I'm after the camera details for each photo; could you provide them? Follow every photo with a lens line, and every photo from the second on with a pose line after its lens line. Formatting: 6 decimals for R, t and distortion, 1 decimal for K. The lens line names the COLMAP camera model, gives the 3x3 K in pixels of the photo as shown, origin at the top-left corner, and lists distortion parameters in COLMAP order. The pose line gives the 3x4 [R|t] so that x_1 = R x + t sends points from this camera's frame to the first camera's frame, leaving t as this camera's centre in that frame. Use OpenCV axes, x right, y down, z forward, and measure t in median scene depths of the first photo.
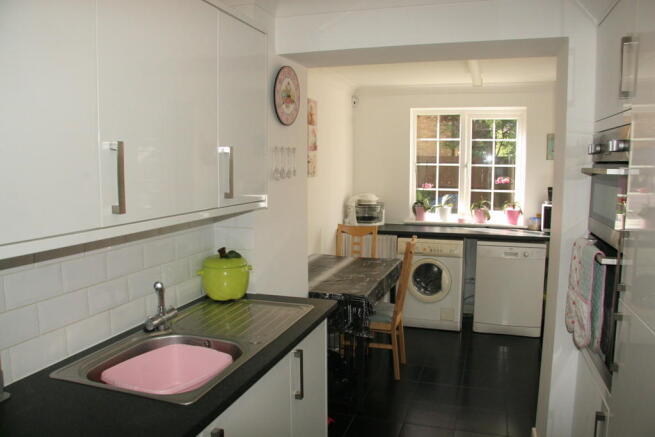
lens RADIAL K [[515.0, 0, 327.5], [0, 515.0, 218.5], [0, 0, 1]] dist [-0.175625, 0.151843]
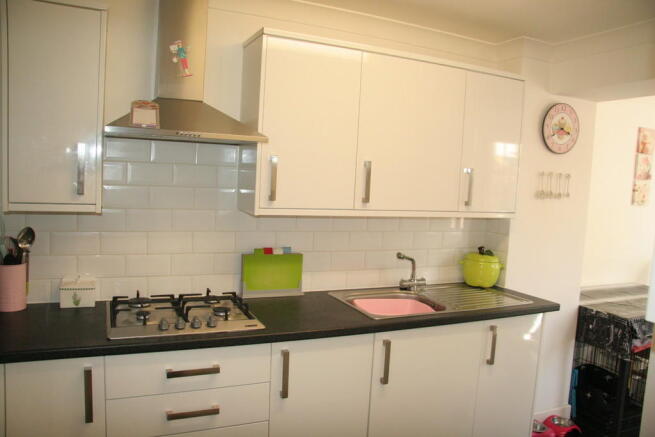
lens RADIAL K [[515.0, 0, 327.5], [0, 515.0, 218.5], [0, 0, 1]] dist [-0.175625, 0.151843]
pose [[0.673852, 0.098469, -0.732276, 0.417861], [-0.131848, 0.991198, 0.011957, 0.020674], [0.727007, 0.088492, 0.680903, -0.147889]]
